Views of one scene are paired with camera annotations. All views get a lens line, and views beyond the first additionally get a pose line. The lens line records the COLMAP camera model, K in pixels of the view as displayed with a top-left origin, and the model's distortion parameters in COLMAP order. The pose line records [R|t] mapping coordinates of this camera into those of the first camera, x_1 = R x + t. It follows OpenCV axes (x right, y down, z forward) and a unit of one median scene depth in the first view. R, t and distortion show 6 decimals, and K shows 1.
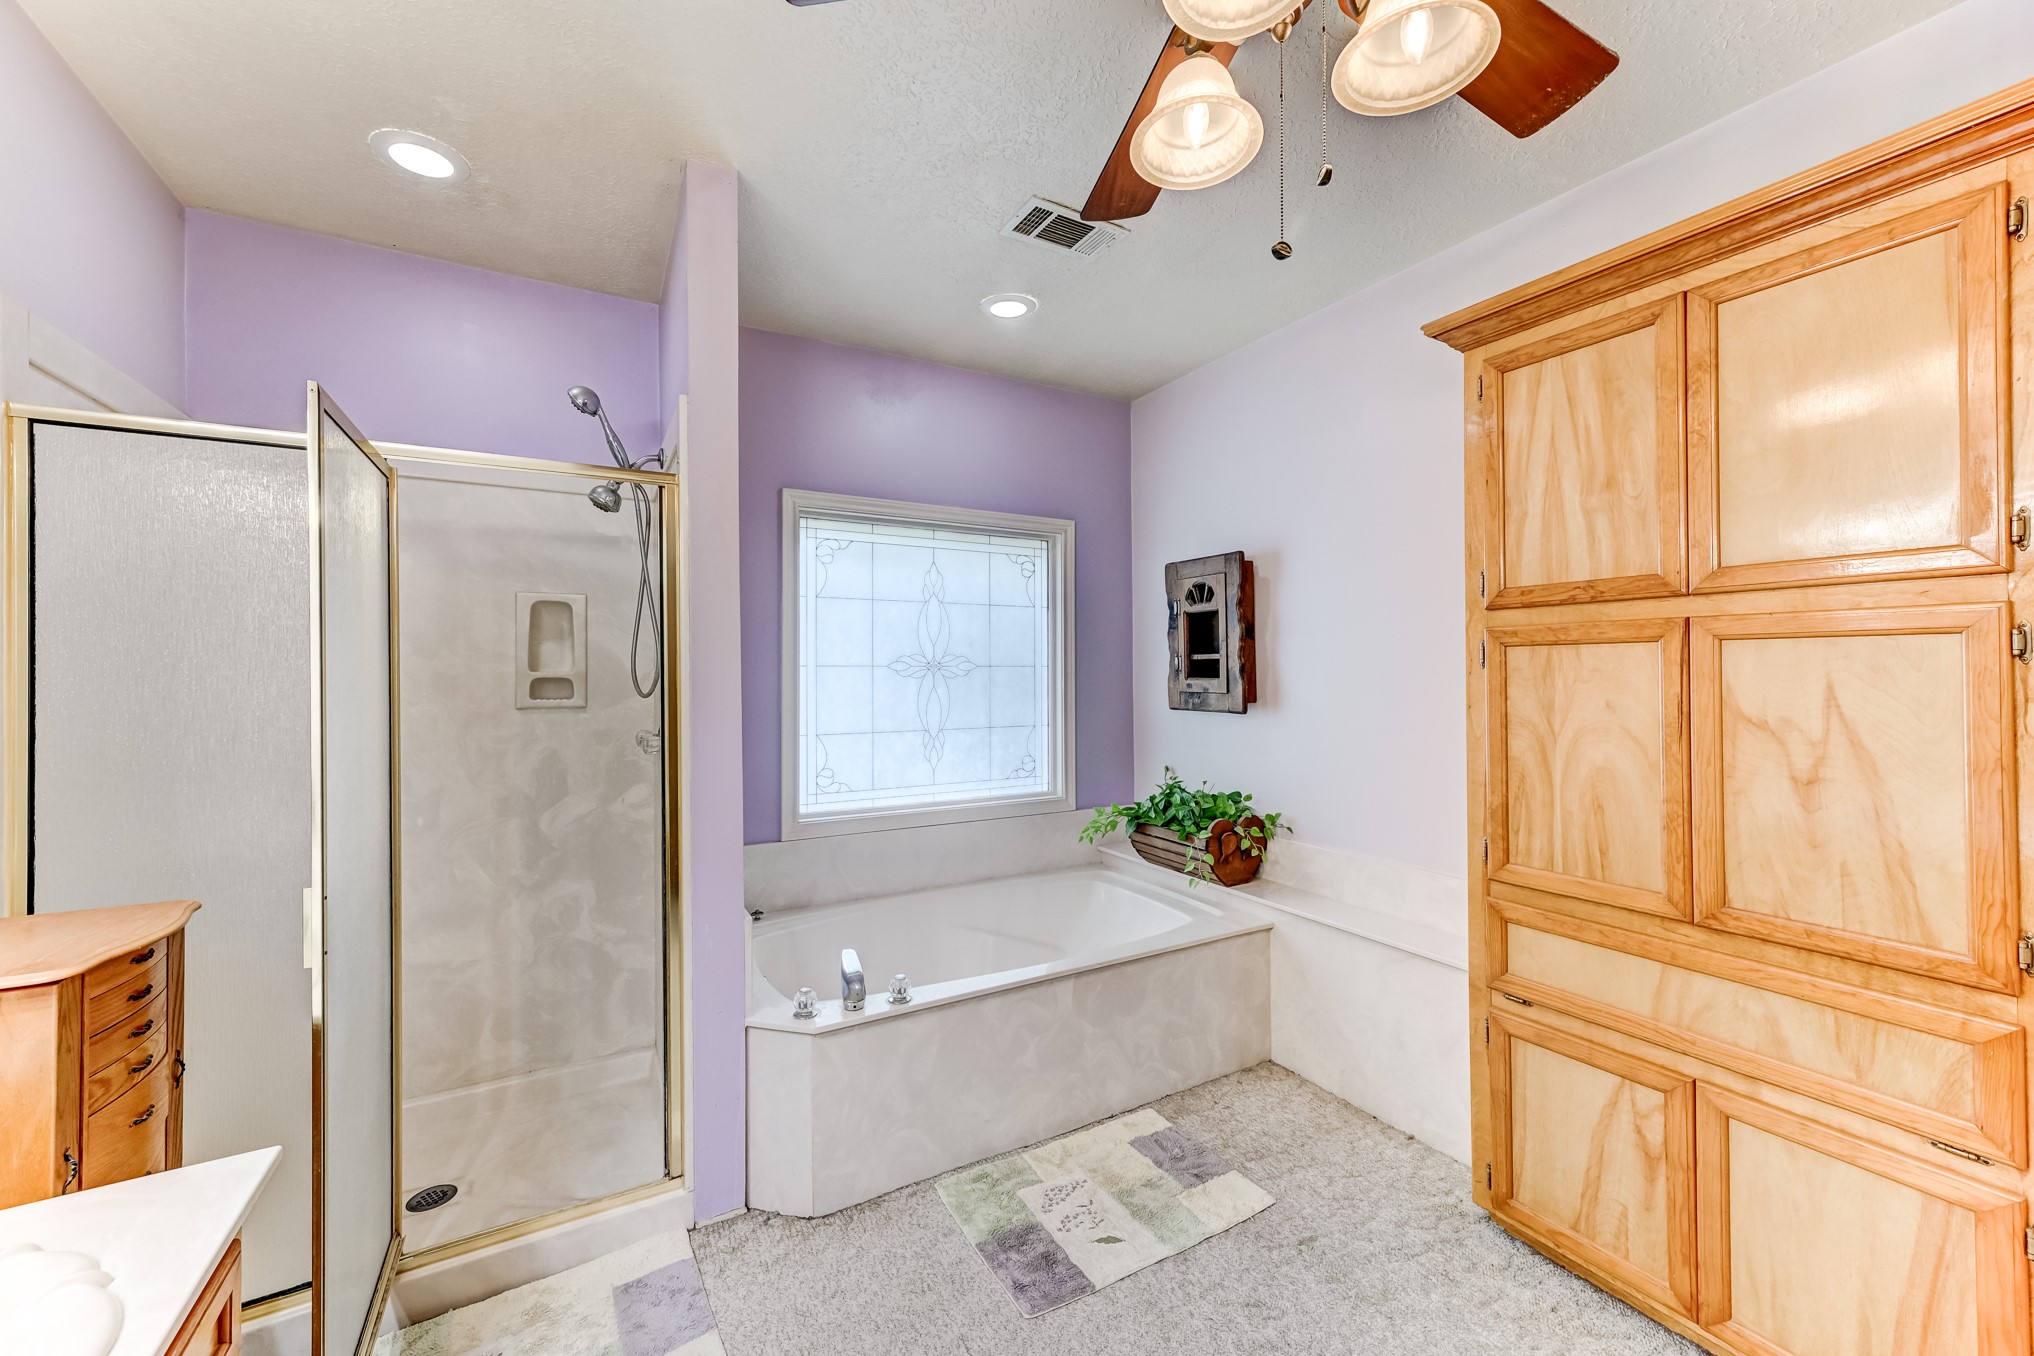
lens RADIAL K [[794.4, 0, 1022.1], [0, 794.4, 670.2], [0, 0, 1]] dist [0.010280, -0.000271]
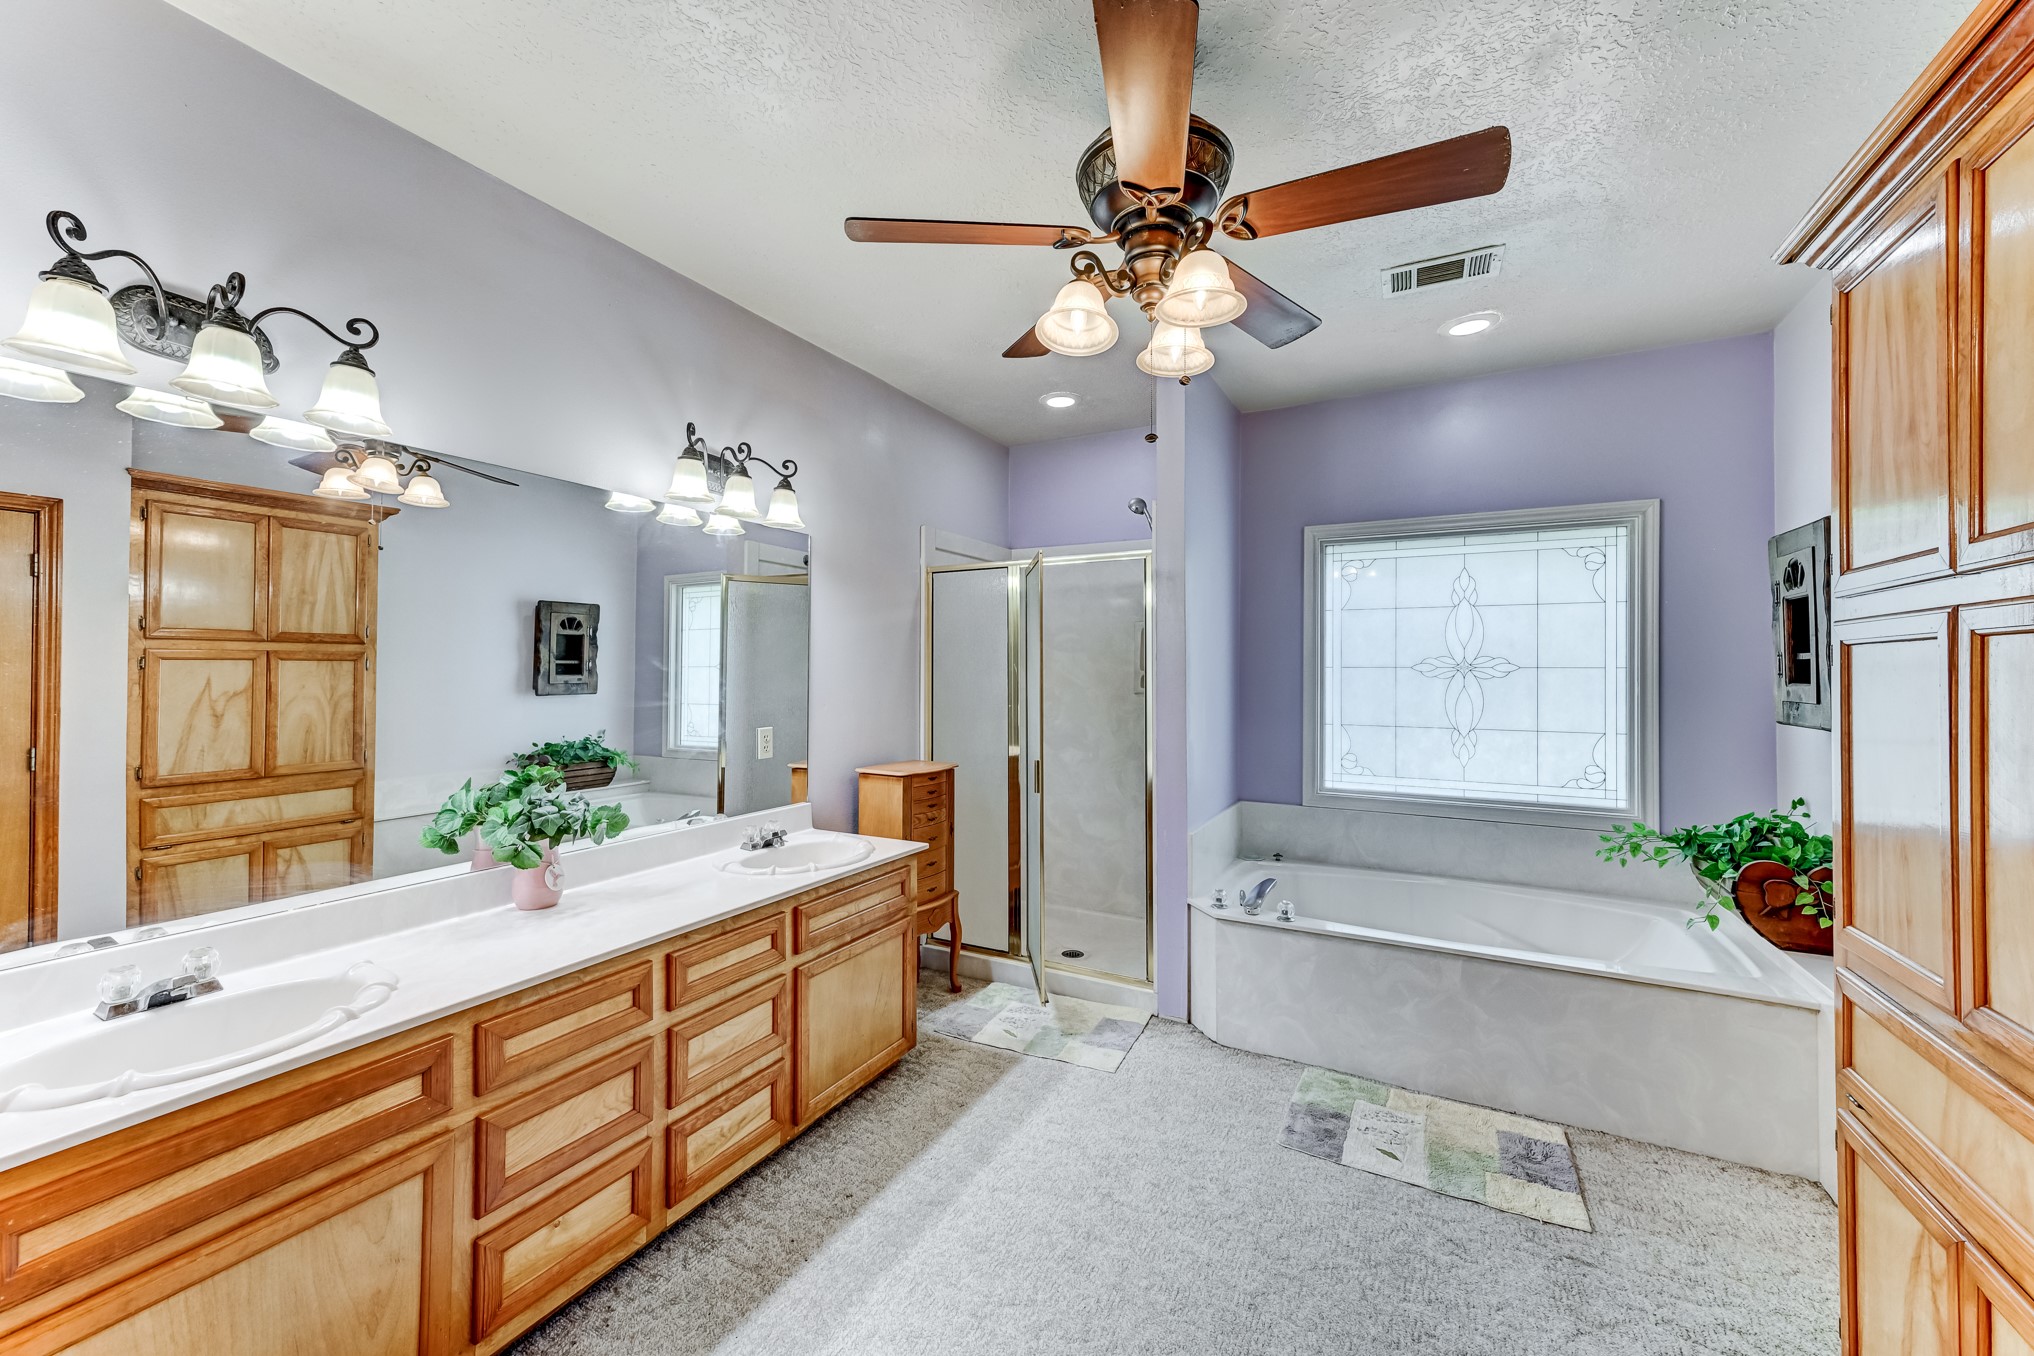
lens RADIAL K [[794.4, 0, 1007.0], [0, 794.4, 674.9], [0, 0, 1]] dist [0.010280, -0.000271]
pose [[0.525897, 0.010659, -0.850481, 0.528708], [-0.004467, 0.999942, 0.009769, -0.003252], [0.850536, -0.001339, 0.525915, -0.067398]]
